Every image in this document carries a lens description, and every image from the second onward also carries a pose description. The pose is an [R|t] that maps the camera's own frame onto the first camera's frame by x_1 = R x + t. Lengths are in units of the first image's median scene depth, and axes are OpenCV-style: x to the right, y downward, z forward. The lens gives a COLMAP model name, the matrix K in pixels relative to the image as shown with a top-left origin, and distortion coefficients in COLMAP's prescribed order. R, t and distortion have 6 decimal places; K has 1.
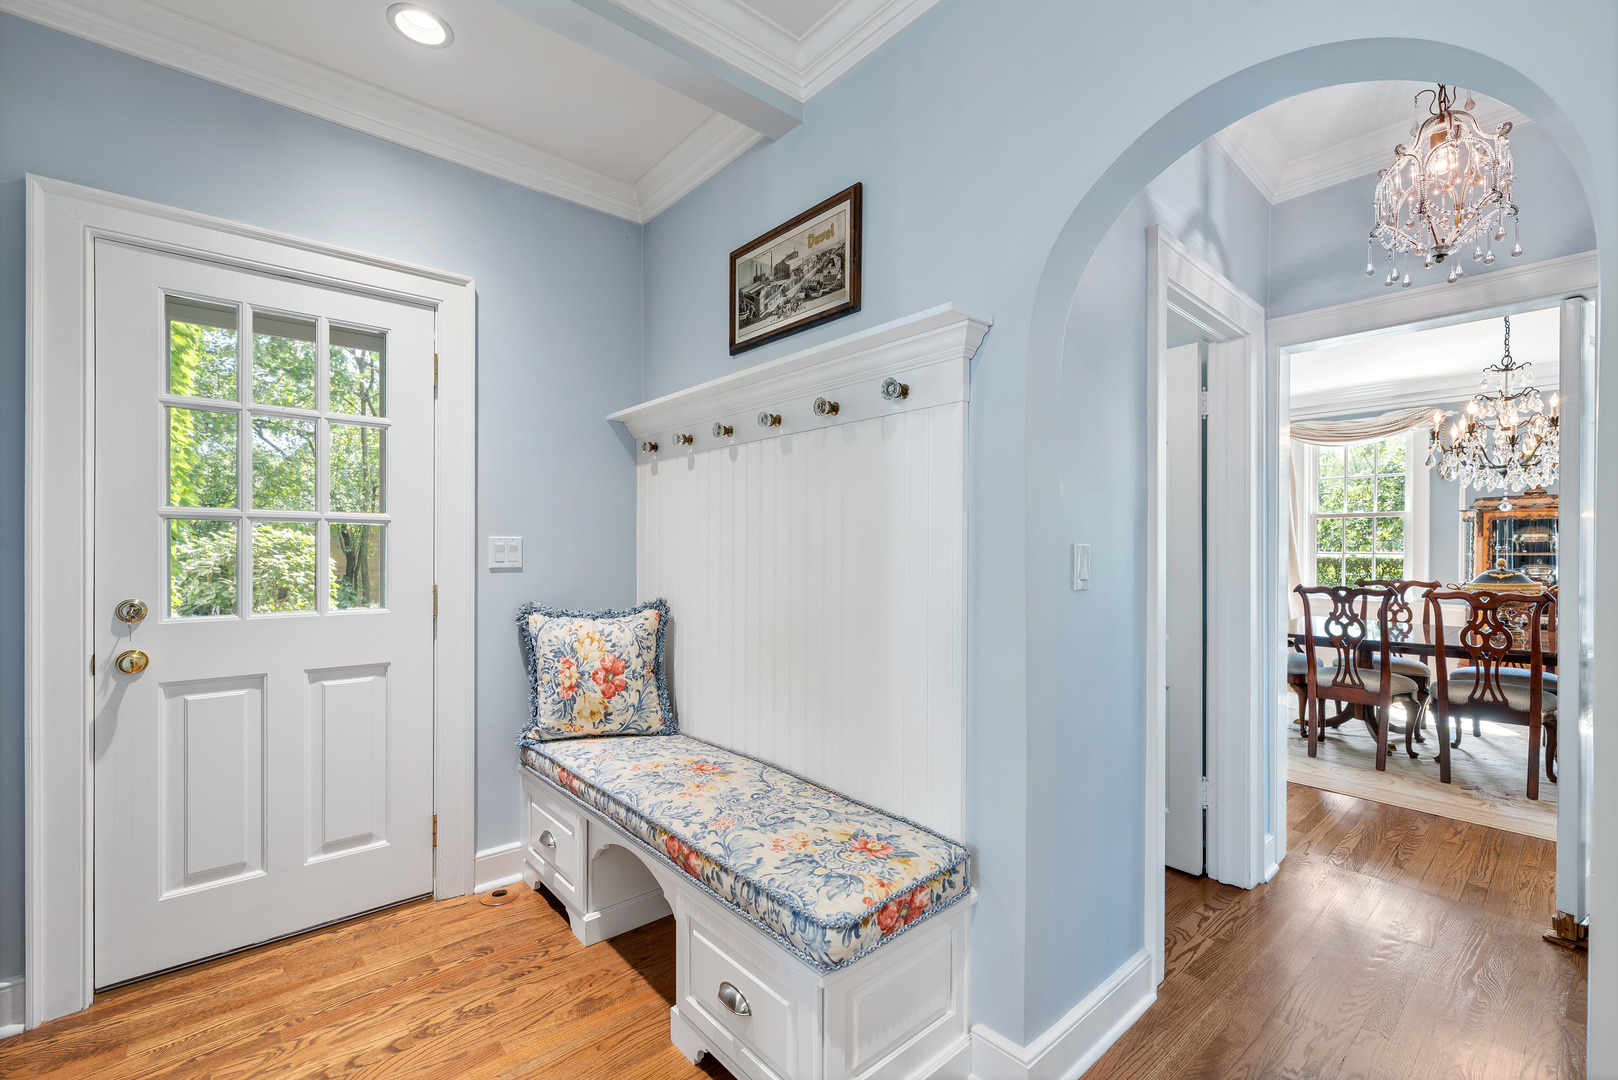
lens RADIAL K [[684.4, 0, 821.2], [0, 684.4, 548.8], [0, 0, 1]] dist [-0.001444, -0.000276]
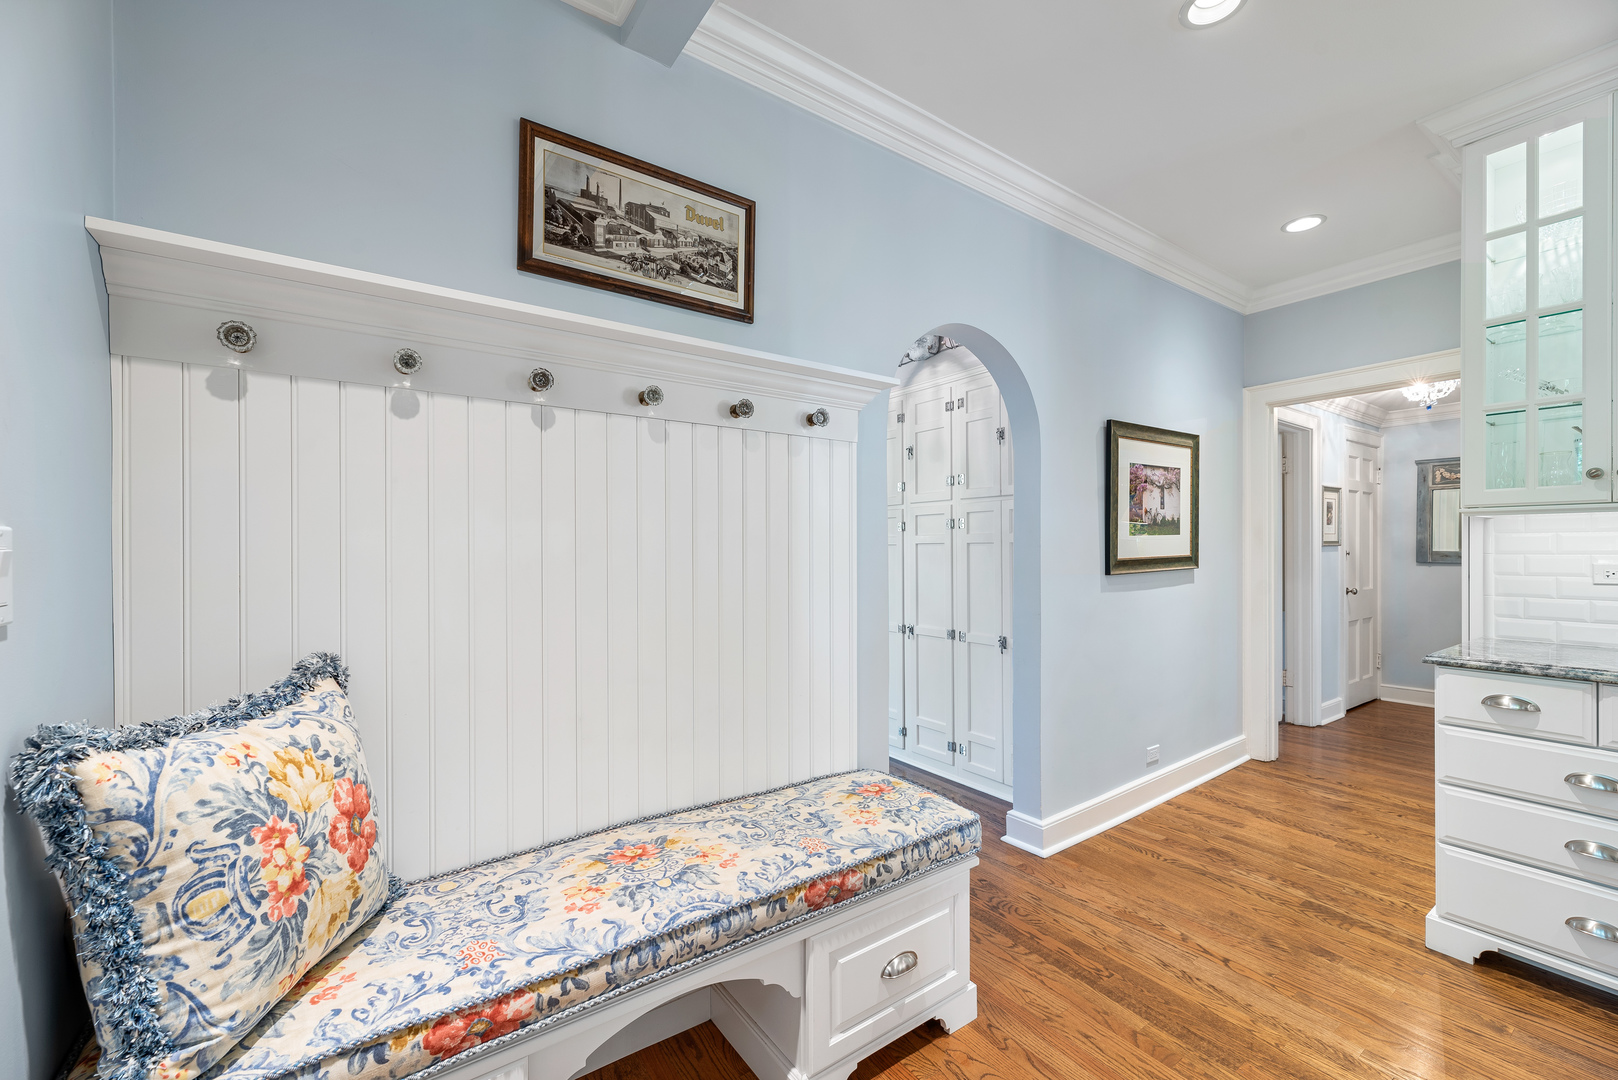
lens RADIAL K [[653.2, 0, 813.9], [0, 653.2, 549.6], [0, 0, 1]] dist [0.001908, 0.000130]
pose [[0.113479, -0.004657, 0.993529, -0.859947], [0.005162, 0.999978, 0.004098, -0.007771], [-0.993527, 0.004664, 0.113501, 0.741799]]
